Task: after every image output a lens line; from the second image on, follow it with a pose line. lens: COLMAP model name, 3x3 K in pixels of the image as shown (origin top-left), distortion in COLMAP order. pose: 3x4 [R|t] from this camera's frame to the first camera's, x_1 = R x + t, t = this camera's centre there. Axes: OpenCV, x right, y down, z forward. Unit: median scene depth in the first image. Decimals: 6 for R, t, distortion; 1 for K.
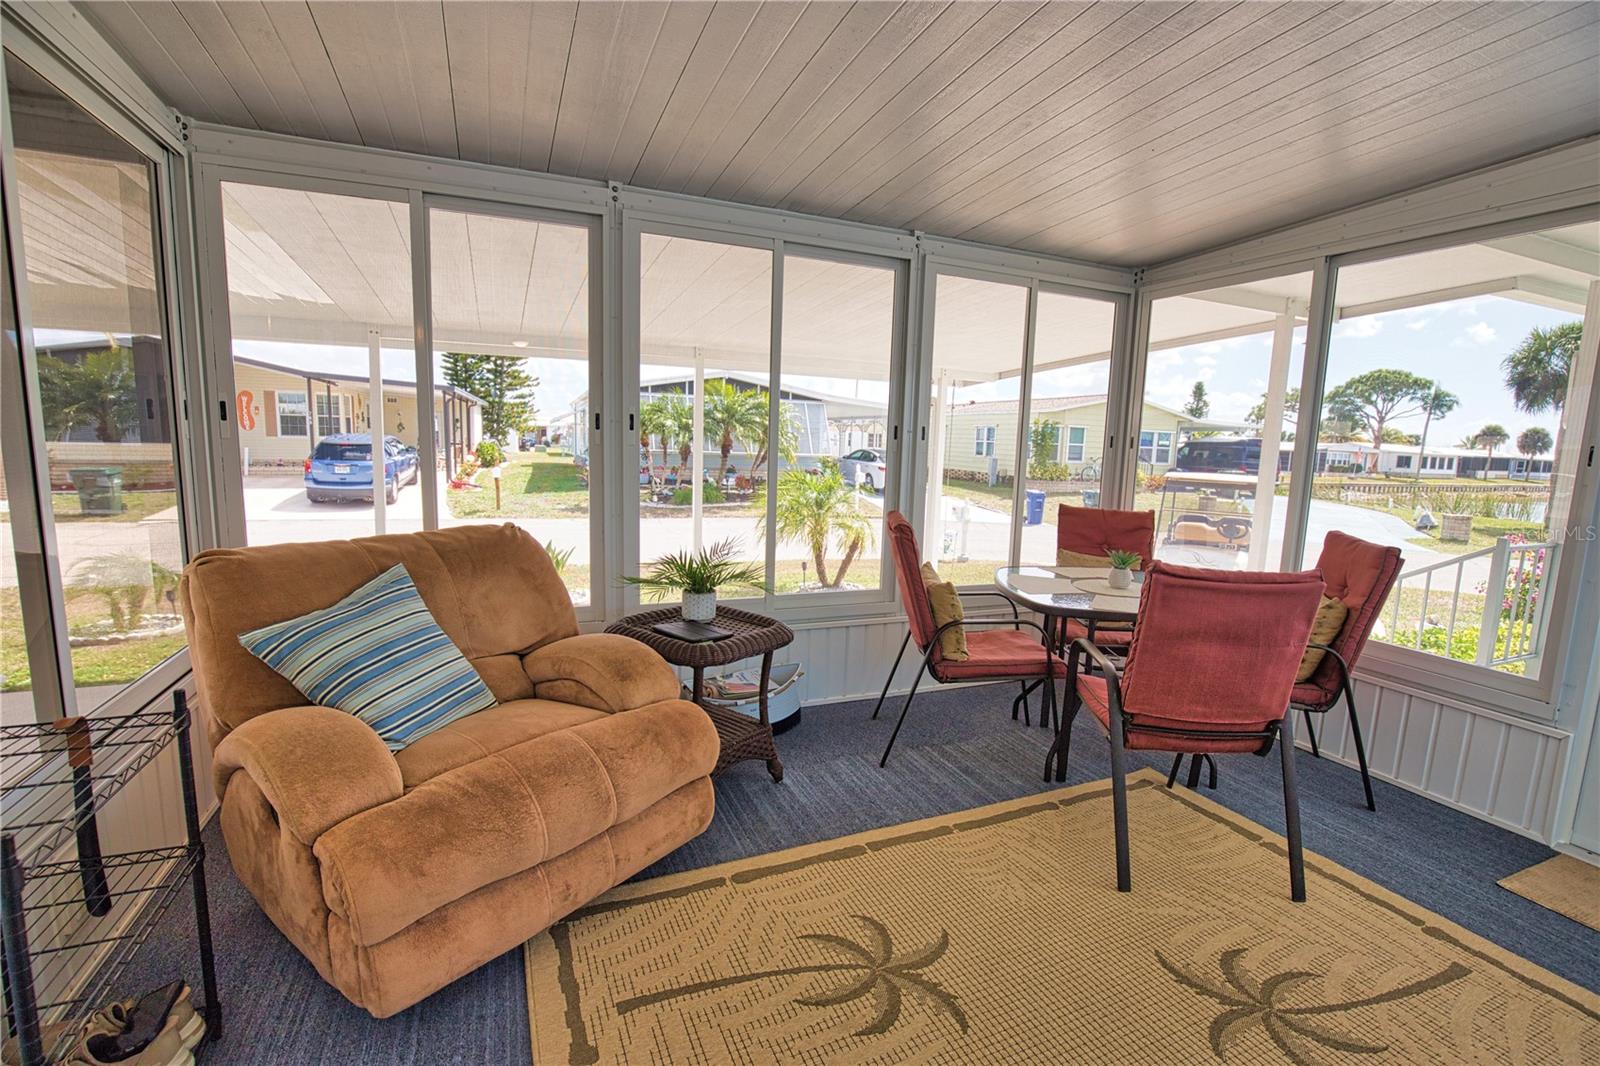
lens RADIAL K [[731.5, 0, 811.1], [0, 731.5, 541.6], [0, 0, 1]] dist [-0.033940, 0.007162]
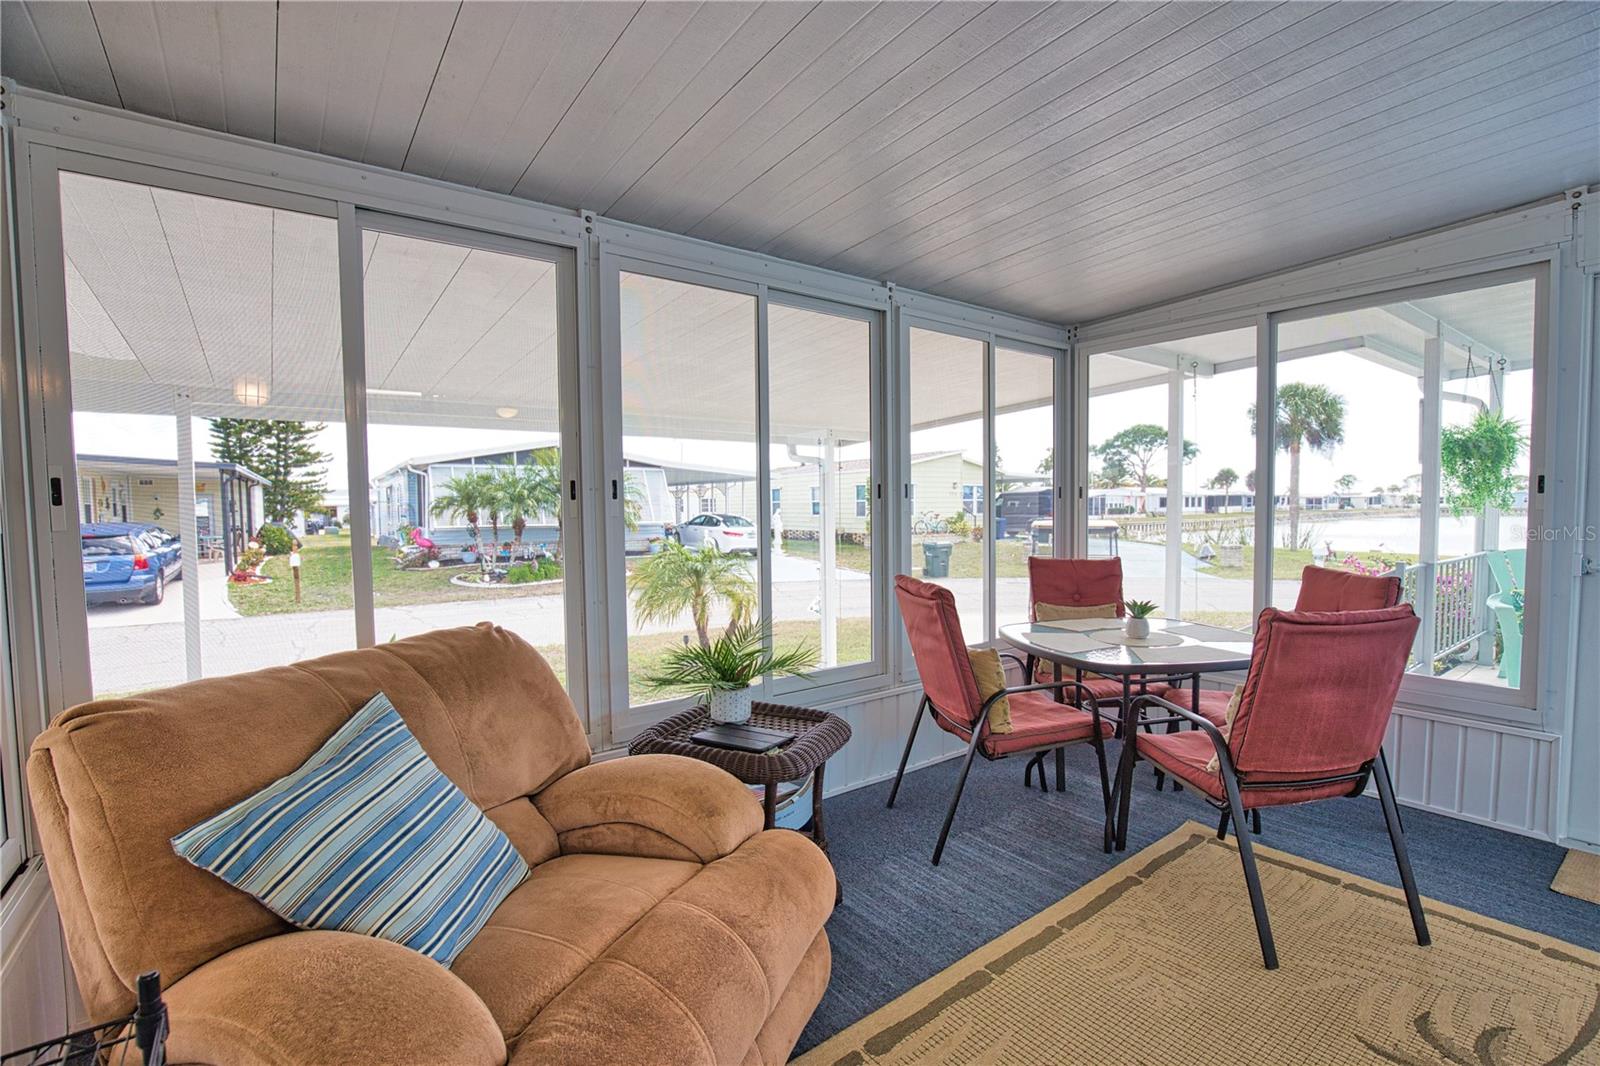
lens RADIAL K [[730.3, 0, 809.4], [0, 730.3, 540.2], [0, 0, 1]] dist [-0.037987, 0.009206]
pose [[0.969997, -0.054690, 0.236888, -0.218305], [0.075484, 0.993964, -0.079614, -0.021476], [-0.231104, 0.095107, 0.968269, 0.136399]]
